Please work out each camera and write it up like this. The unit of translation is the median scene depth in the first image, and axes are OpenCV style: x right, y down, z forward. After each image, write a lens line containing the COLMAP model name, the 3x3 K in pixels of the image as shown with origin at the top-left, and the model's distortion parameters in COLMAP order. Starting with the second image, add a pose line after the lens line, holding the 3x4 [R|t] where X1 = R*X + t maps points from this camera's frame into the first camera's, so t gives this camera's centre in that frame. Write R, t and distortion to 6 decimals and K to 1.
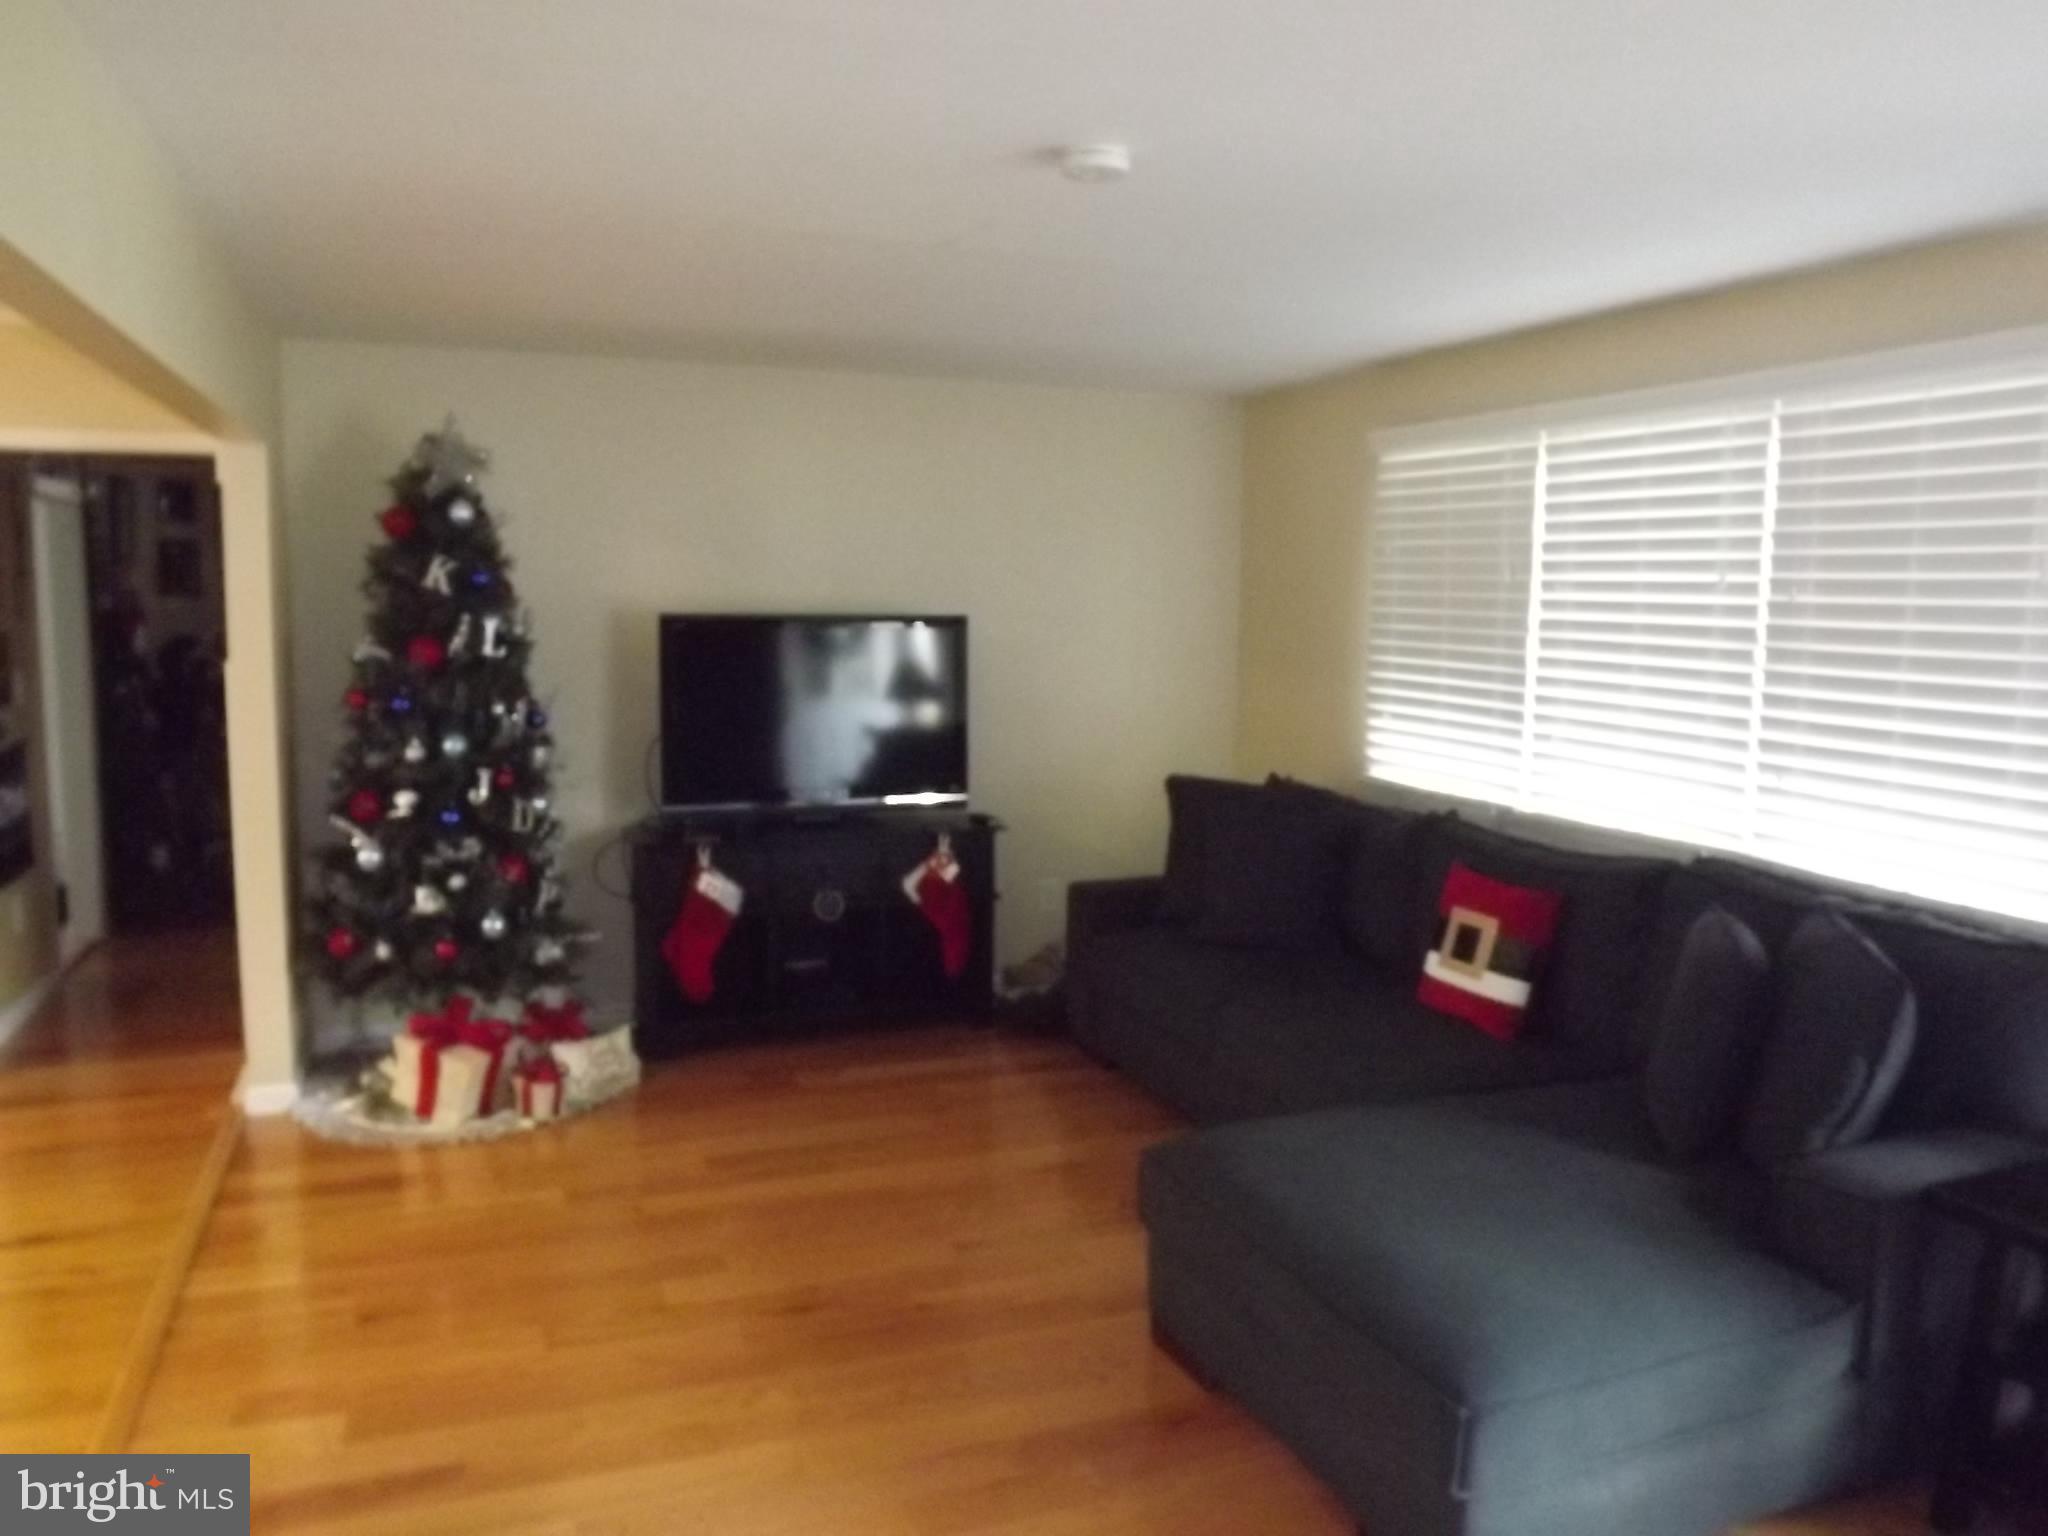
lens RADIAL K [[1553.2, 0, 1024.0], [0, 1553.2, 768.0], [0, 0, 1]] dist [-0.038600, -0.001344]
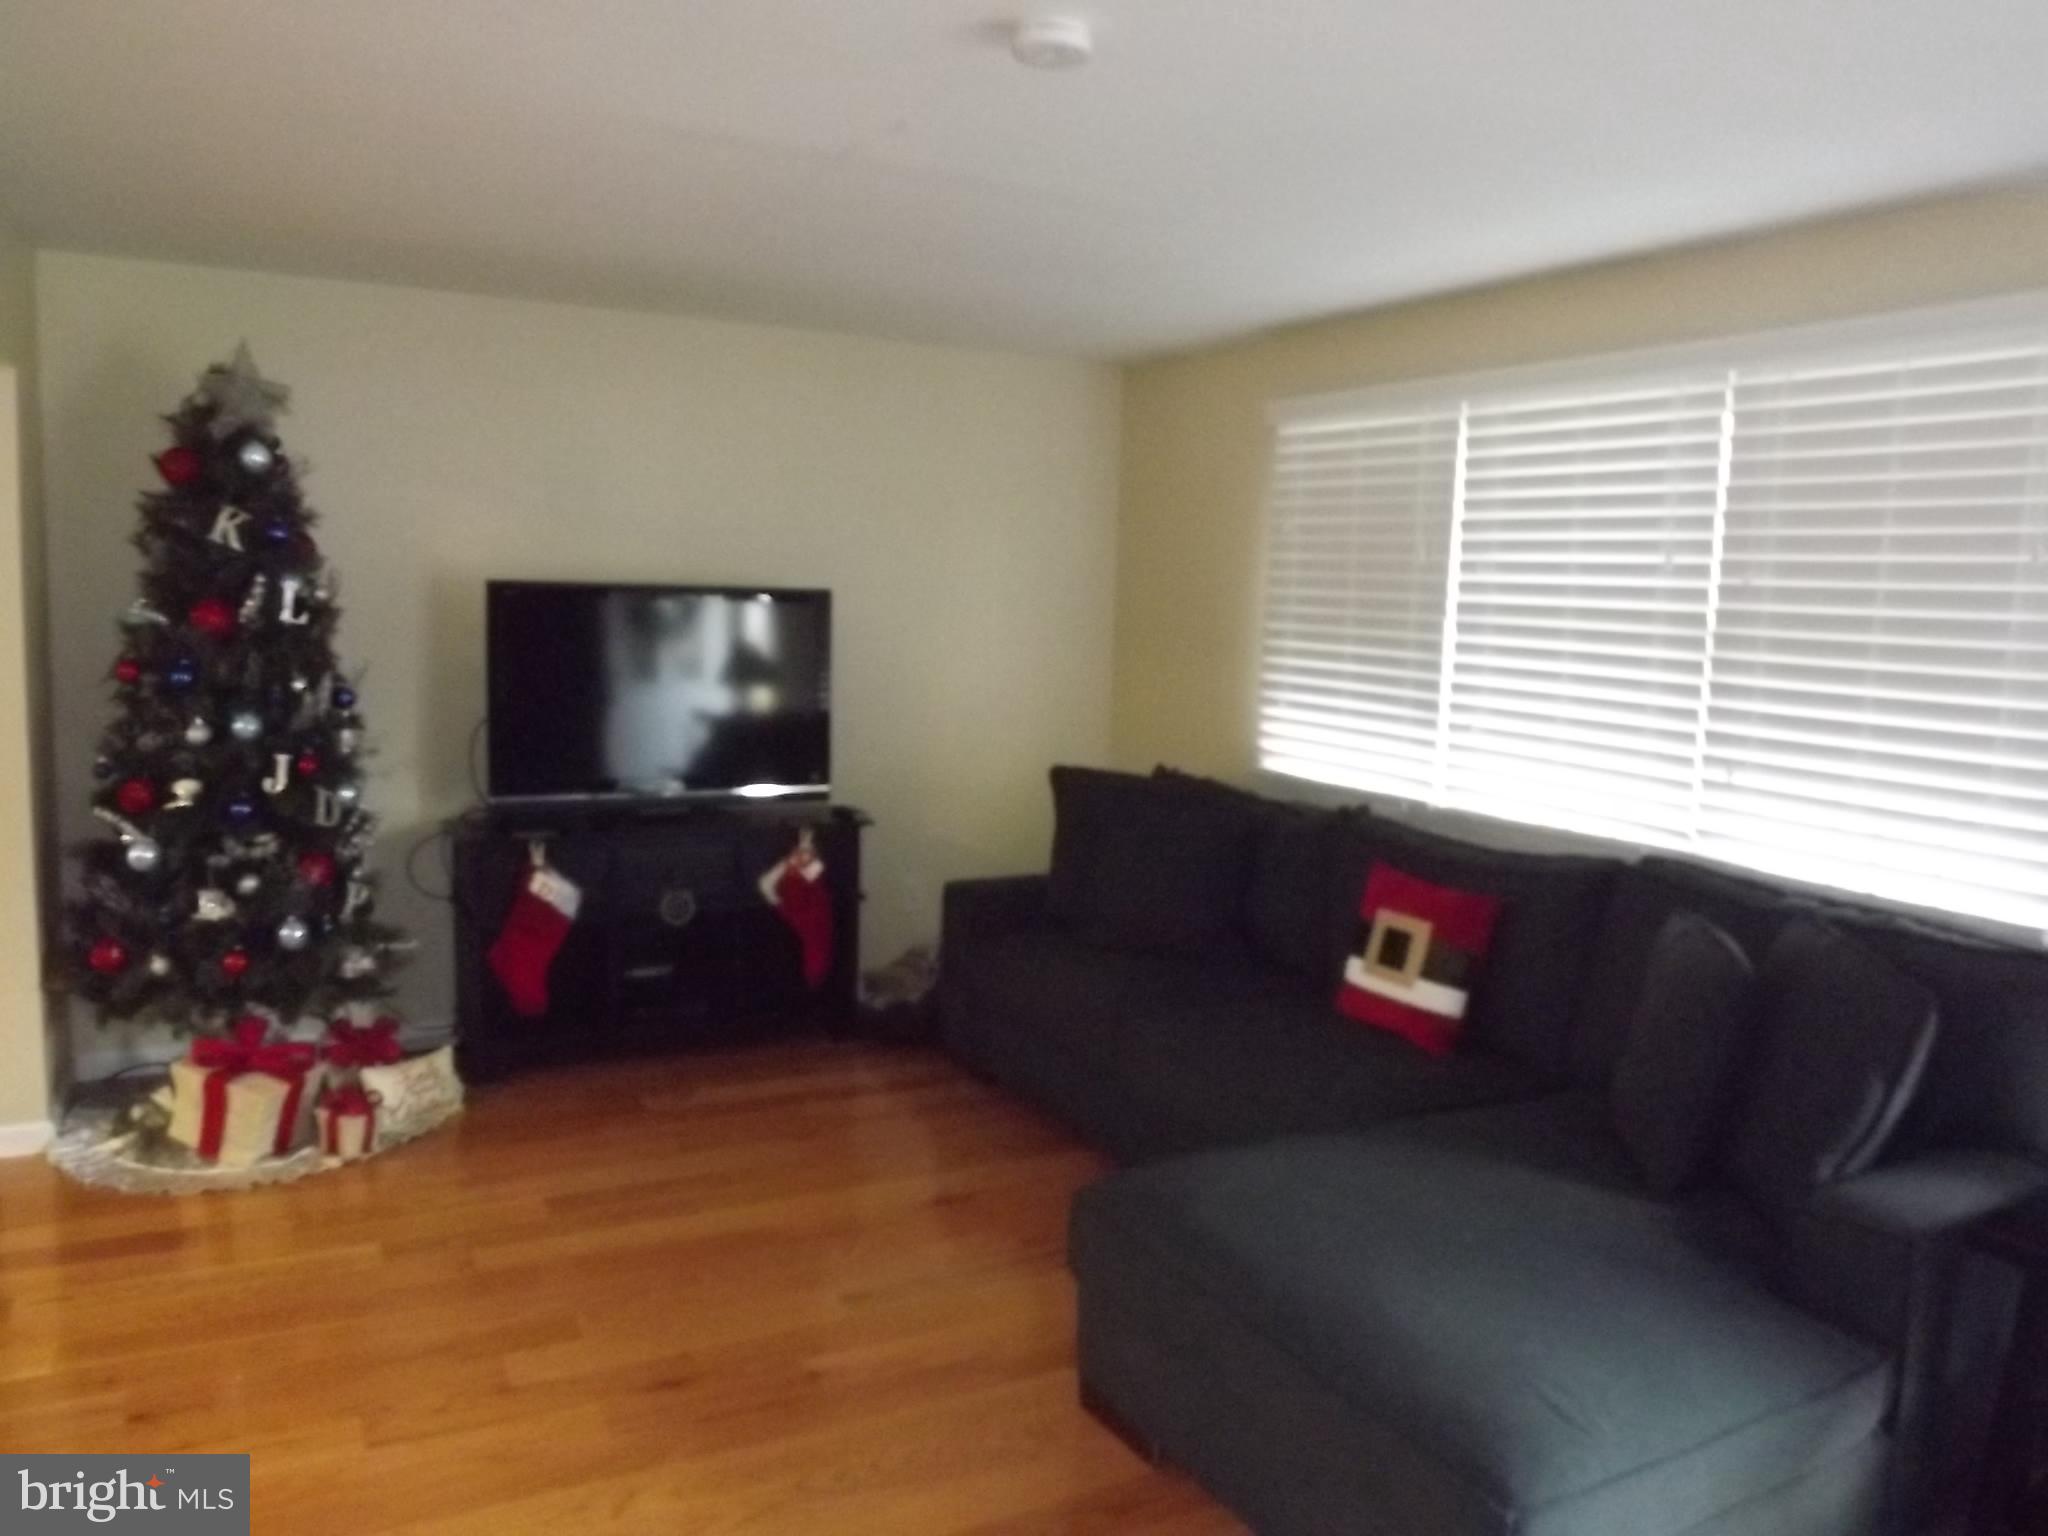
lens RADIAL K [[1553.2, 0, 1024.0], [0, 1553.2, 768.0], [0, 0, 1]] dist [-0.038600, -0.001344]
pose [[0.992405, 0.006075, 0.122861, -0.043163], [-0.006767, 0.999964, 0.005209, 0.001495], [-0.122825, -0.006001, 0.992410, 0.094891]]
